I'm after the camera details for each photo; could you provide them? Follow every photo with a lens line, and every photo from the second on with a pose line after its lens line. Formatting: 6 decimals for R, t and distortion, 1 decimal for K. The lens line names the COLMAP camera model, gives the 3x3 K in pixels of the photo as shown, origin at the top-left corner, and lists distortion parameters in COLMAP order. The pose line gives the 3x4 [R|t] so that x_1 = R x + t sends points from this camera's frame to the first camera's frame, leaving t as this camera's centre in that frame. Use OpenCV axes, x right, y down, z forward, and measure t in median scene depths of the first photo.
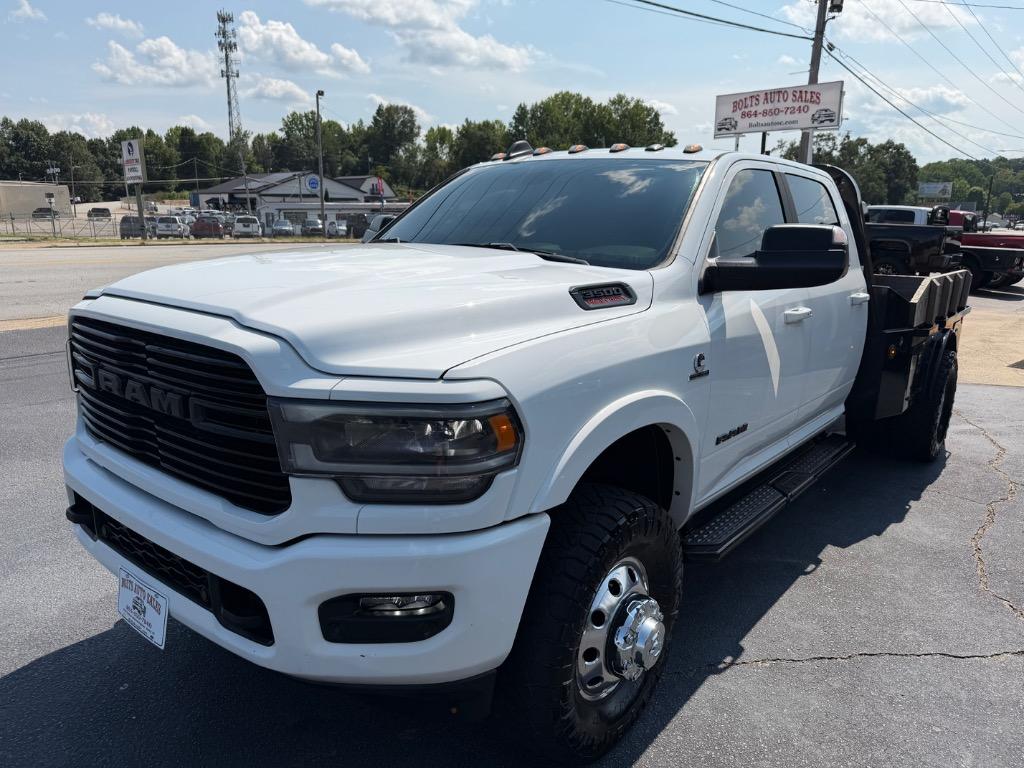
lens RADIAL K [[721.7, 0, 511.6], [0, 721.7, 395.5], [0, 0, 1]] dist [0.058153, -0.094383]
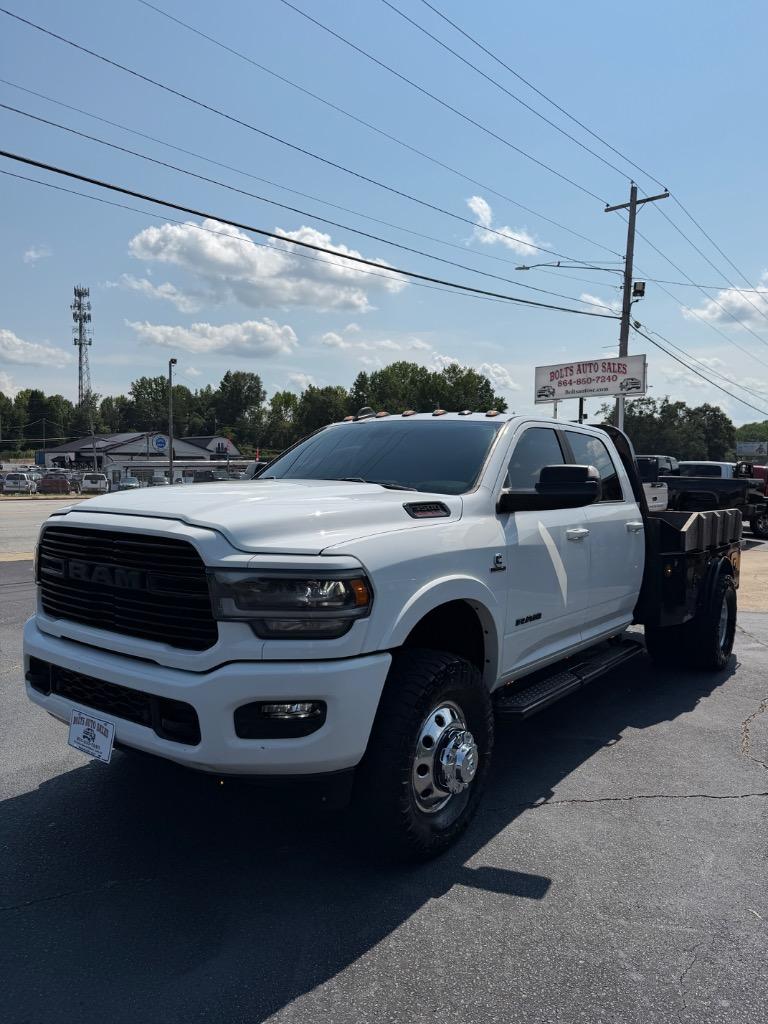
lens RADIAL K [[718.4, 0, 382.1], [0, 718.4, 516.3], [0, 0, 1]] dist [0.154558, -0.315084]
pose [[0.999159, -0.004067, 0.040804, -0.002722], [0.011454, 0.983141, -0.182489, 0.018459], [-0.039374, 0.182803, 0.982361, -0.055545]]
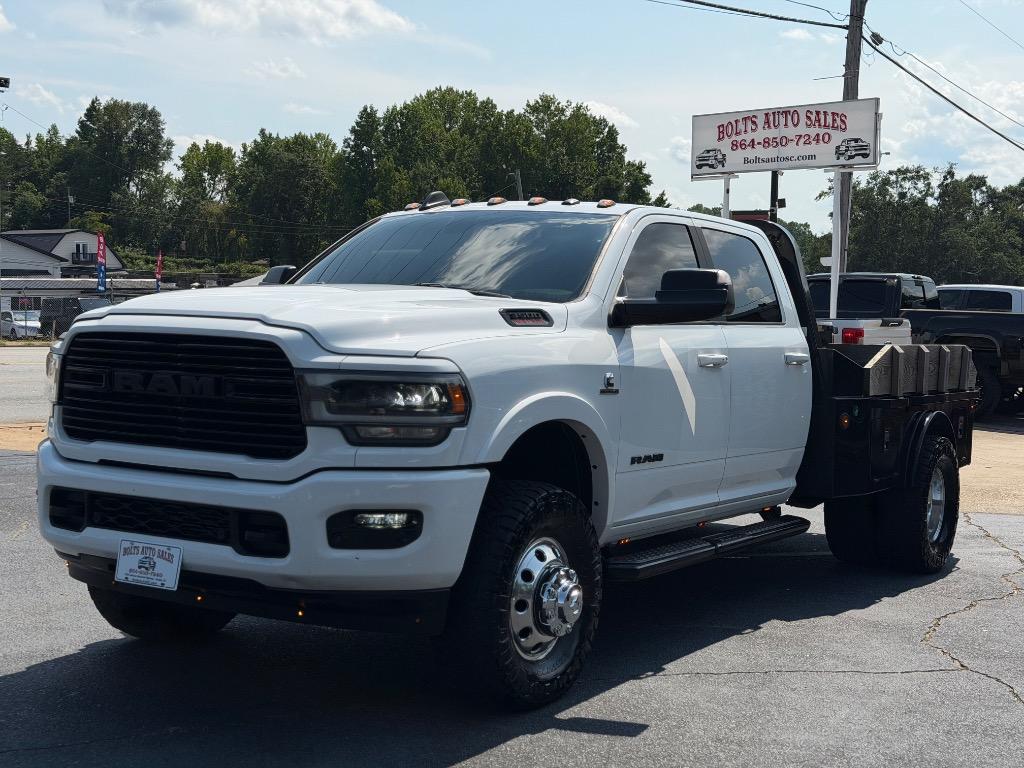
lens RADIAL K [[1438.1, 0, 513.6], [0, 1438.1, 403.2], [0, 0, 1]] dist [0.112177, -0.009223]
pose [[0.993163, -0.001718, 0.116721, -0.024463], [0.022391, 0.984130, -0.176032, 0.059472], [-0.114566, 0.177442, 0.977440, -0.186747]]
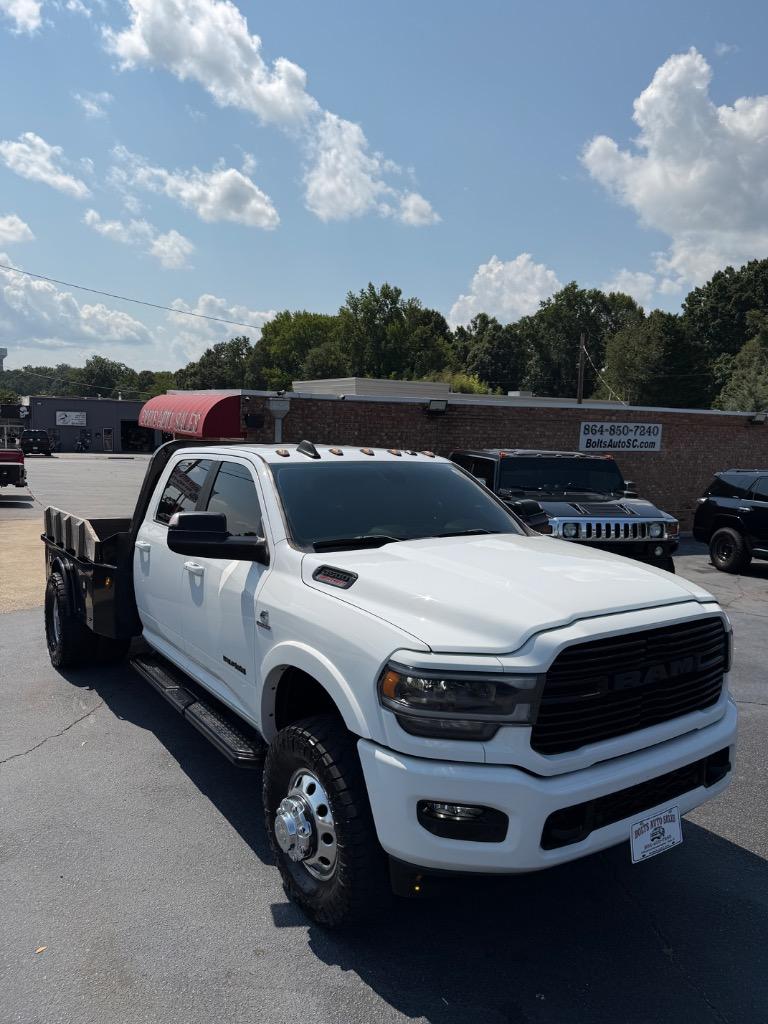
lens RADIAL K [[719.8, 0, 380.3], [0, 719.8, 517.4], [0, 0, 1]] dist [0.121311, -0.225407]
pose [[0.297621, -0.103643, 0.949041, -0.242709], [0.224857, 0.973733, 0.035824, -0.057207], [-0.927826, 0.202736, 0.313109, 0.120484]]
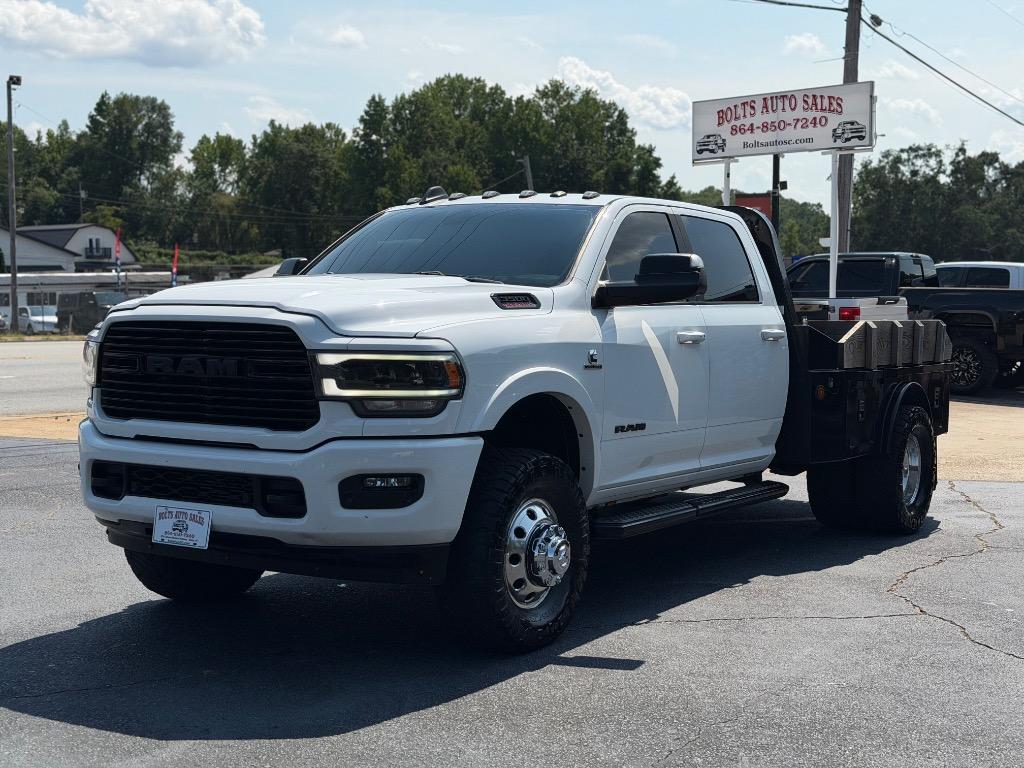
lens RADIAL K [[1444.4, 0, 516.8], [0, 1444.4, 404.1], [0, 0, 1]] dist [0.105697, -0.005632]
pose [[0.993911, -0.021506, 0.108068, -0.022940], [0.039441, 0.985223, -0.166674, 0.069273], [-0.102887, 0.169921, 0.980072, -0.223903]]
